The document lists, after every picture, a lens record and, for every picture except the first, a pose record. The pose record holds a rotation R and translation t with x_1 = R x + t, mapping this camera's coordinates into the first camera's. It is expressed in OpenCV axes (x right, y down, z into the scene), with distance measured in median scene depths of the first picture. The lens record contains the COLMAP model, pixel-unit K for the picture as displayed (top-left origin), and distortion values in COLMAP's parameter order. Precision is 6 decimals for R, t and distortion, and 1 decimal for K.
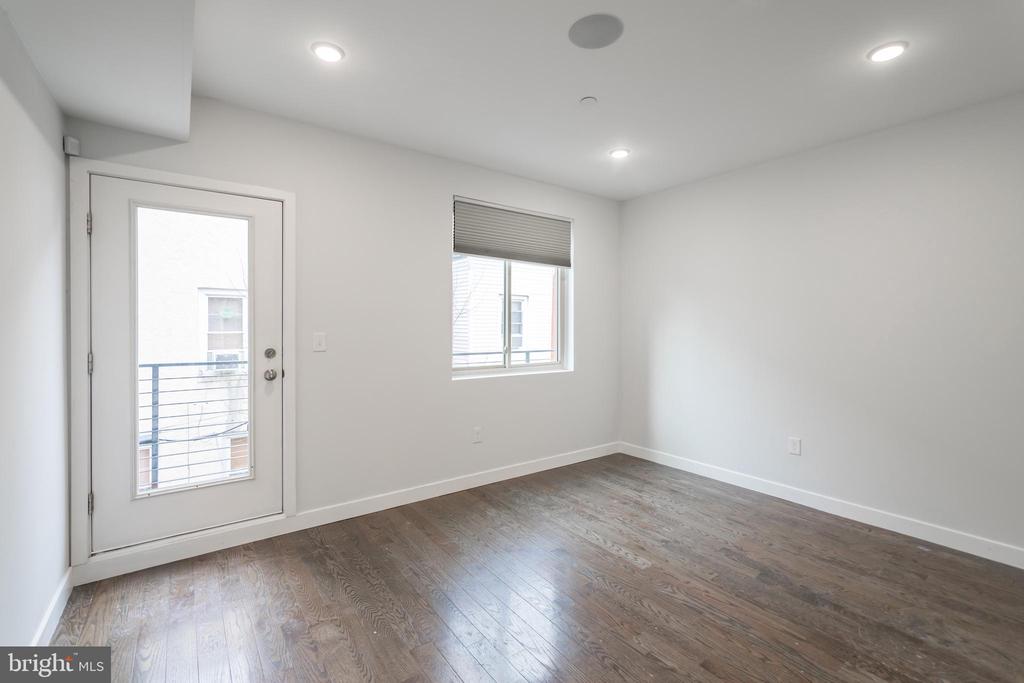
lens RADIAL K [[456.5, 0, 515.9], [0, 456.5, 328.6], [0, 0, 1]] dist [-0.001717, 0.000258]
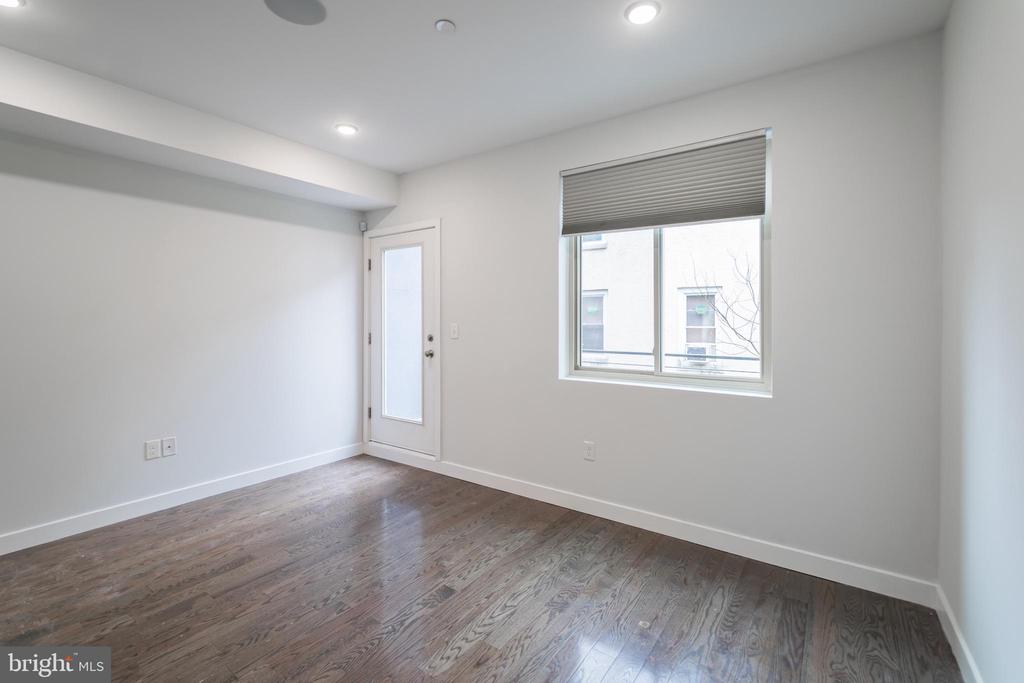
lens RADIAL K [[459.0, 0, 516.3], [0, 459.0, 314.6], [0, 0, 1]] dist [-0.001947, 0.000095]
pose [[0.306123, -0.014437, -0.951882, 0.742471], [-0.009304, 0.999792, -0.018155, 0.005911], [0.951946, 0.014414, 0.305925, 0.692645]]
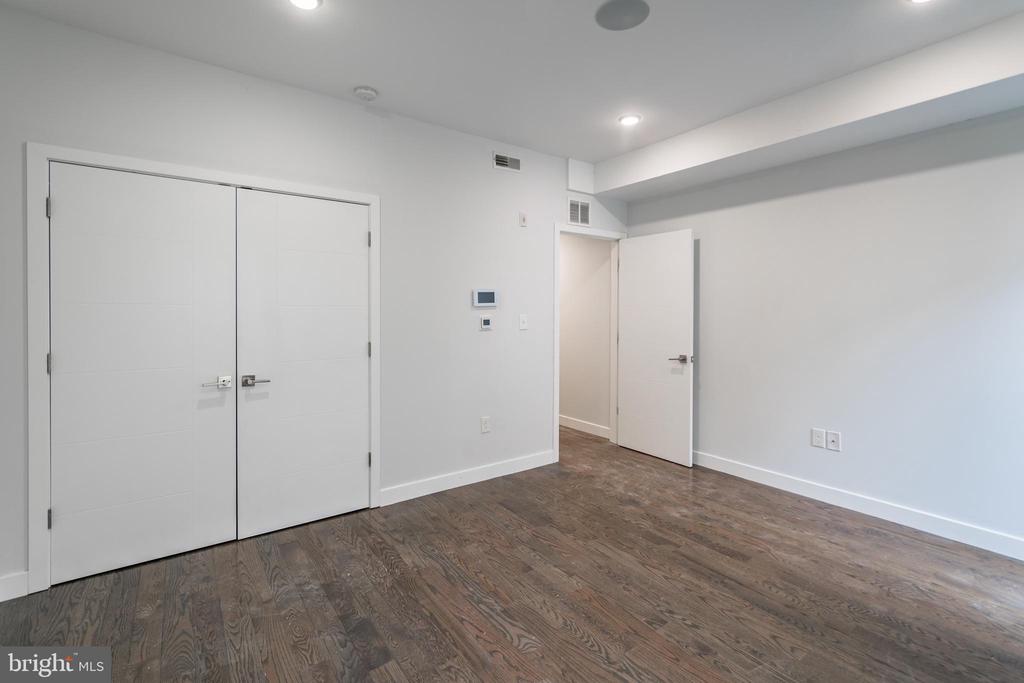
lens RADIAL K [[459.0, 0, 516.3], [0, 459.0, 314.6], [0, 0, 1]] dist [-0.001947, 0.000095]
pose [[-0.999919, -0.005547, 0.011422, 0.238432], [-0.005369, 0.999864, 0.015577, 0.003021], [-0.011507, 0.015515, -0.999813, 1.231724]]
